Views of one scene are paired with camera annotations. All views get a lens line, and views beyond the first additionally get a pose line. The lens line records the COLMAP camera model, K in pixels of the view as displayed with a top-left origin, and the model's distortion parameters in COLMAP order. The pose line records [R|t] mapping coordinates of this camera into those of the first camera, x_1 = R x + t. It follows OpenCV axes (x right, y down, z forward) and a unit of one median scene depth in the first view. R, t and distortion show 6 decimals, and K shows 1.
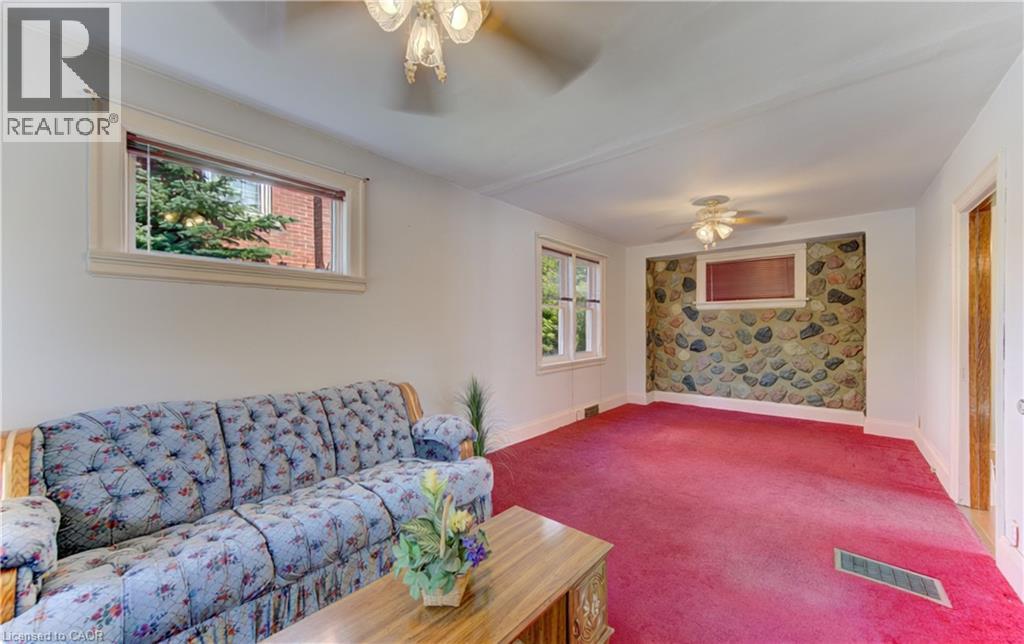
lens RADIAL K [[396.0, 0, 512.9], [0, 396.0, 328.4], [0, 0, 1]] dist [-0.002928, -0.000866]
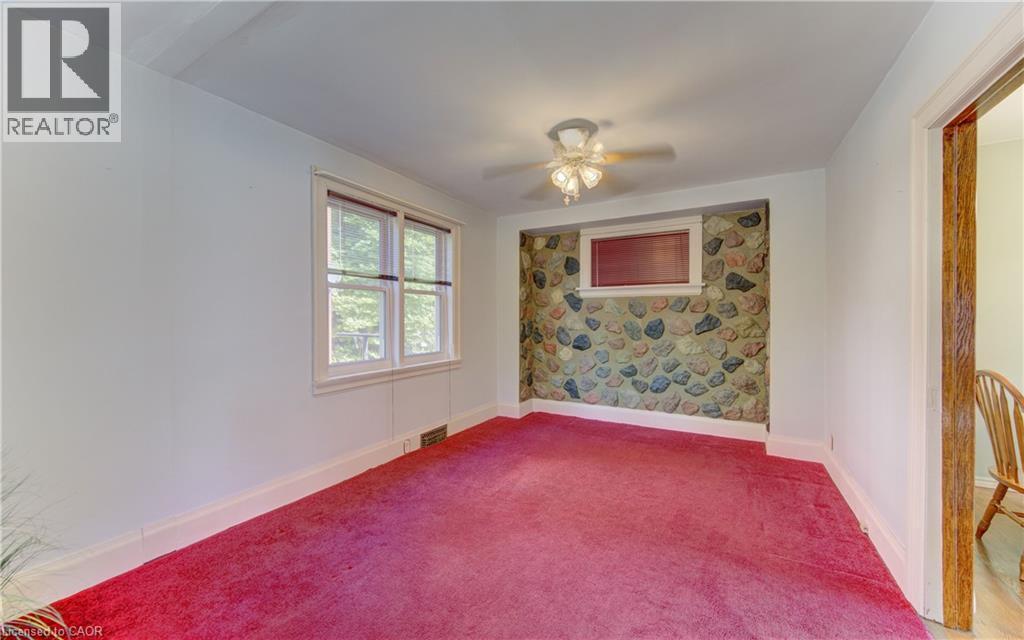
lens RADIAL K [[396.0, 0, 512.6], [0, 396.0, 320.1], [0, 0, 1]] dist [-0.002928, -0.000866]
pose [[0.983017, 0.002266, 0.183501, 0.219161], [-0.002453, 0.999997, 0.000791, -0.001841], [-0.183499, -0.001227, 0.983019, 0.284125]]
